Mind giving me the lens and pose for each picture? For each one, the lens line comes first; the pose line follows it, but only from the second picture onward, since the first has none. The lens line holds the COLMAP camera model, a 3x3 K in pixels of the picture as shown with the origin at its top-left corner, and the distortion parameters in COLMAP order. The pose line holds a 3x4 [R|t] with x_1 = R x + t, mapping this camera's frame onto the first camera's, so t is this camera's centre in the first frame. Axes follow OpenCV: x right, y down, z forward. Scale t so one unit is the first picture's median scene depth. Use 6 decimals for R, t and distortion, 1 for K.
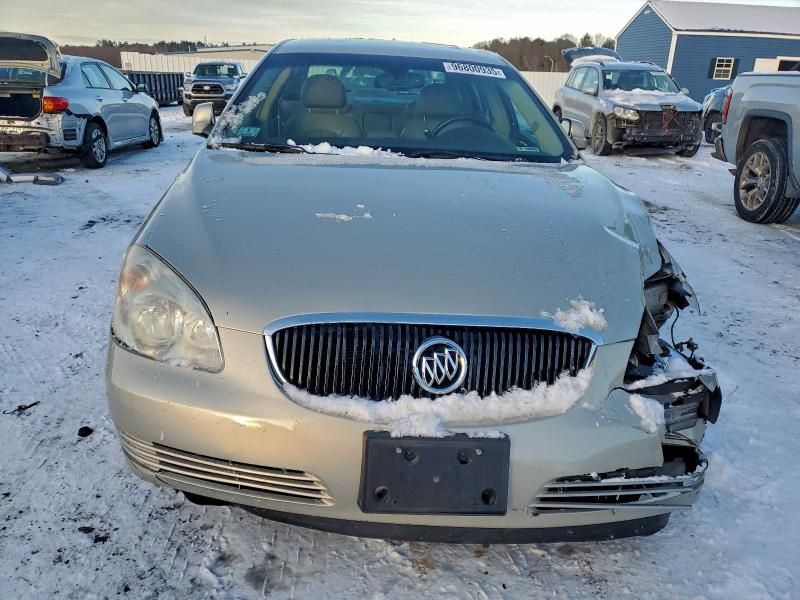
lens RADIAL K [[630.9, 0, 387.0], [0, 630.9, 297.7], [0, 0, 1]] dist [0.009143, 0.006979]
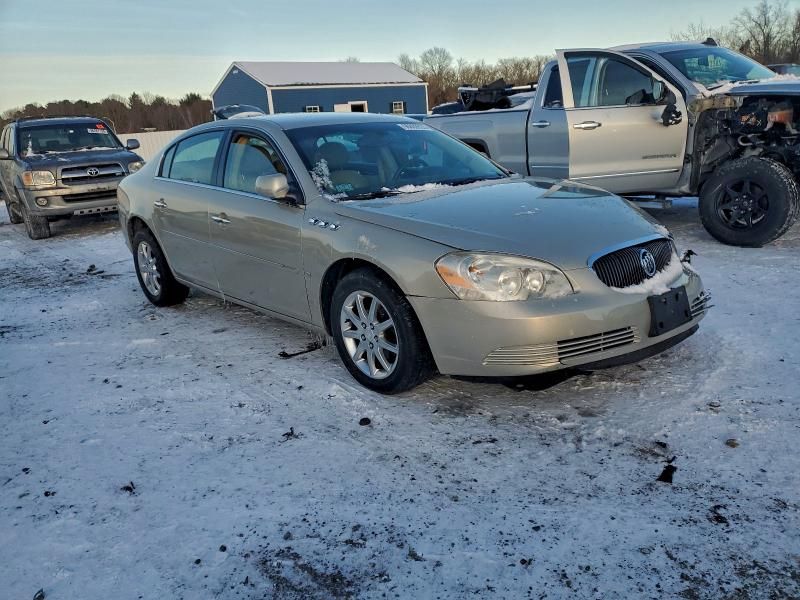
lens RADIAL K [[630.9, 0, 387.0], [0, 630.9, 297.7], [0, 0, 1]] dist [0.009143, 0.006979]
pose [[0.790772, -0.249434, 0.558983, -0.989897], [0.292584, 0.956155, 0.012756, -0.031384], [-0.537656, 0.153463, 0.829081, -0.129430]]
